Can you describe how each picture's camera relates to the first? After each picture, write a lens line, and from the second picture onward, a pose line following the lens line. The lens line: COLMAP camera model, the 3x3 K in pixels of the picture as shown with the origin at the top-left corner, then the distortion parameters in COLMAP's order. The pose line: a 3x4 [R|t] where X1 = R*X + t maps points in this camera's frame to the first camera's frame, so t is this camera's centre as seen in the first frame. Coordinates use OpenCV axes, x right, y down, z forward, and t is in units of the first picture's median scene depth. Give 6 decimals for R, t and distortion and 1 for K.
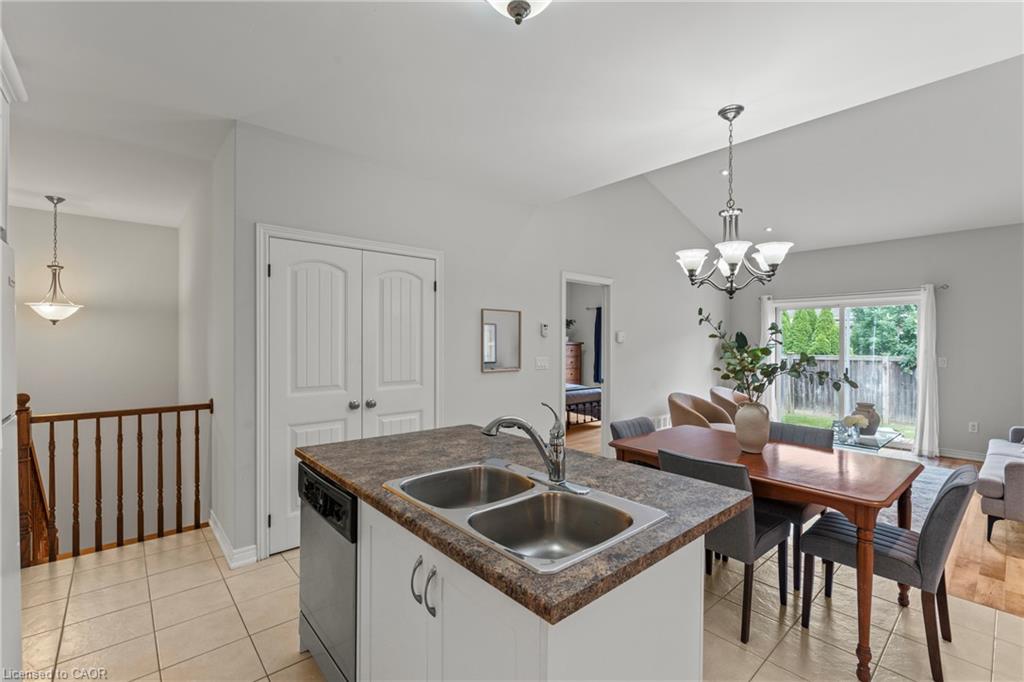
lens RADIAL K [[450.7, 0, 515.4], [0, 450.7, 343.5], [0, 0, 1]] dist [-0.008322, 0.000691]
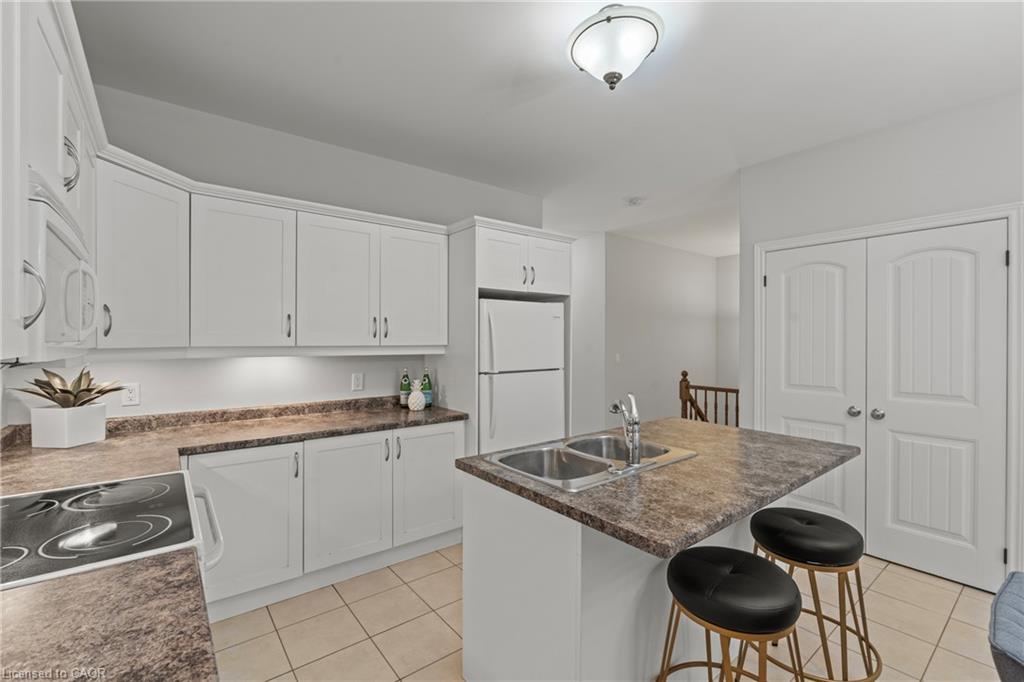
lens RADIAL K [[450.7, 0, 506.4], [0, 450.7, 336.3], [0, 0, 1]] dist [-0.008322, 0.000691]
pose [[-0.081133, -0.010791, -0.996645, 0.678581], [-0.008823, 0.999910, -0.010108, 0.000137], [0.996664, 0.007974, -0.081221, 0.421262]]
